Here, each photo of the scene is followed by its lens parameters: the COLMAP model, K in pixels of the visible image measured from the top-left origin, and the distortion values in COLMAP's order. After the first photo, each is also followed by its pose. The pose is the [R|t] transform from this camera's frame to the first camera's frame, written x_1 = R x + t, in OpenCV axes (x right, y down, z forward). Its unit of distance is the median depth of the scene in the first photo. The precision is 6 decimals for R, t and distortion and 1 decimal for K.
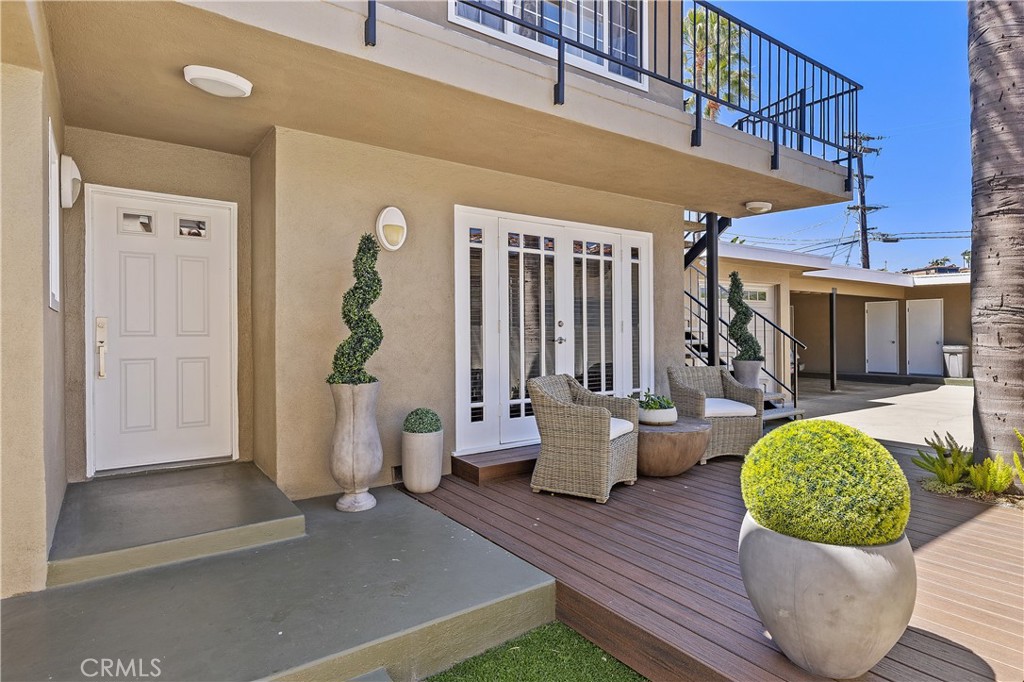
lens RADIAL K [[571.7, 0, 513.7], [0, 571.7, 337.1], [0, 0, 1]] dist [0.001621, 0.000011]
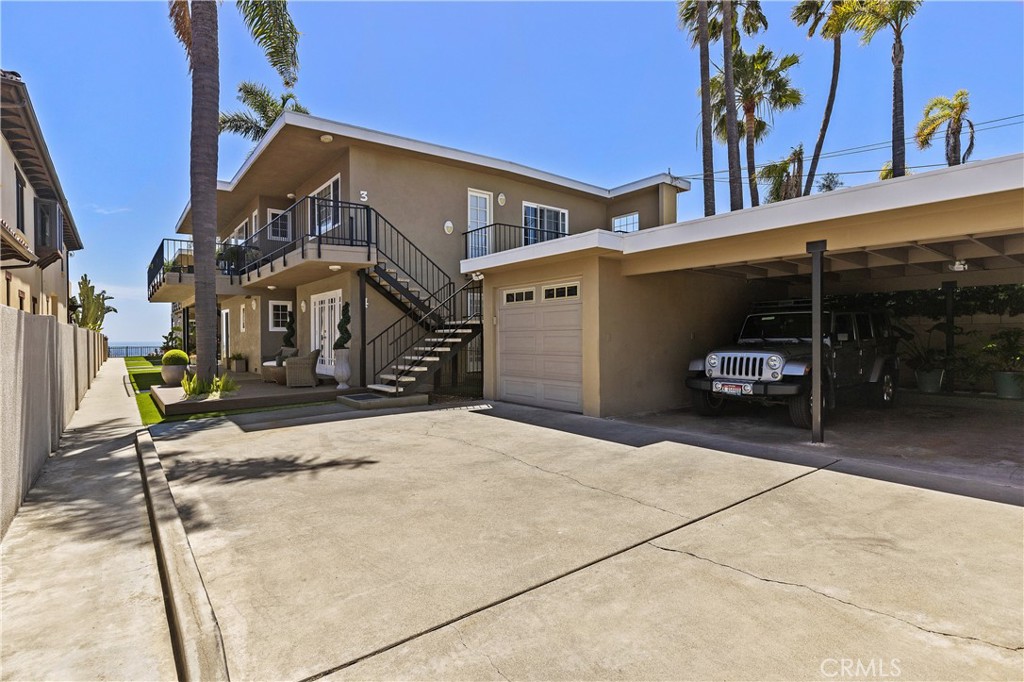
lens RADIAL K [[515.8, 0, 513.3], [0, 515.8, 337.6], [0, 0, 1]] dist [-0.000996, 0.000461]
pose [[0.032216, 0.006637, -0.999459, 2.697073], [0.001796, 0.999976, 0.006698, -0.010135], [0.999479, -0.002011, 0.032203, 1.926333]]
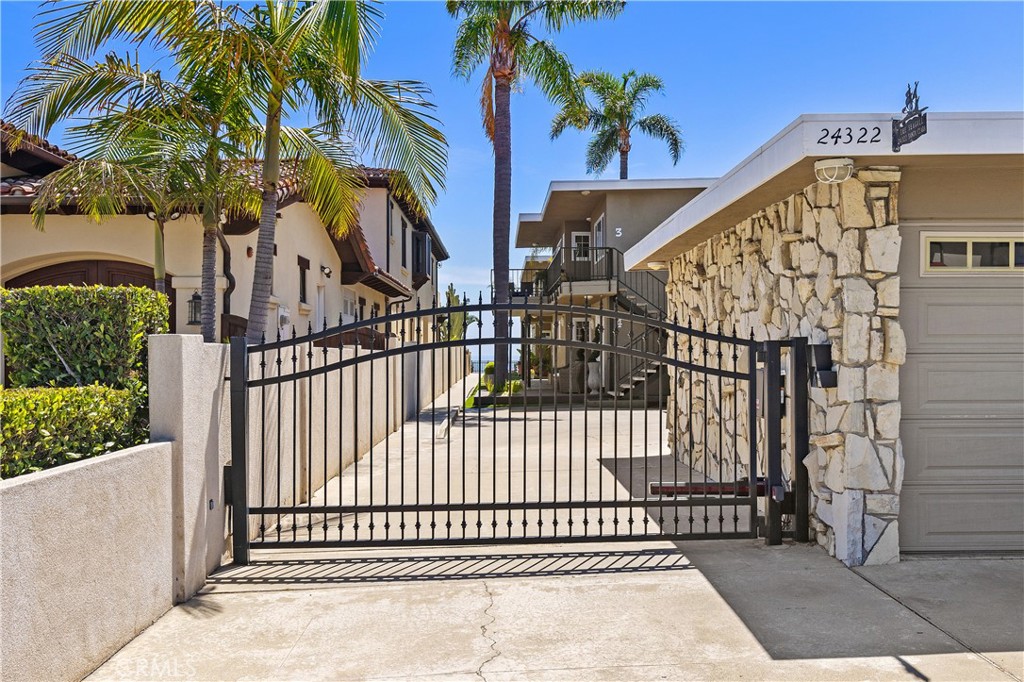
lens RADIAL K [[989.0, 0, 512.0], [0, 989.0, 341.0], [0, 0, 1]] dist [0.001341, 0.000138]
pose [[-0.577761, -0.004283, -0.816195, 4.999943], [-0.003841, 0.999989, -0.002529, -0.044553], [0.816197, 0.001674, -0.577771, 3.942833]]
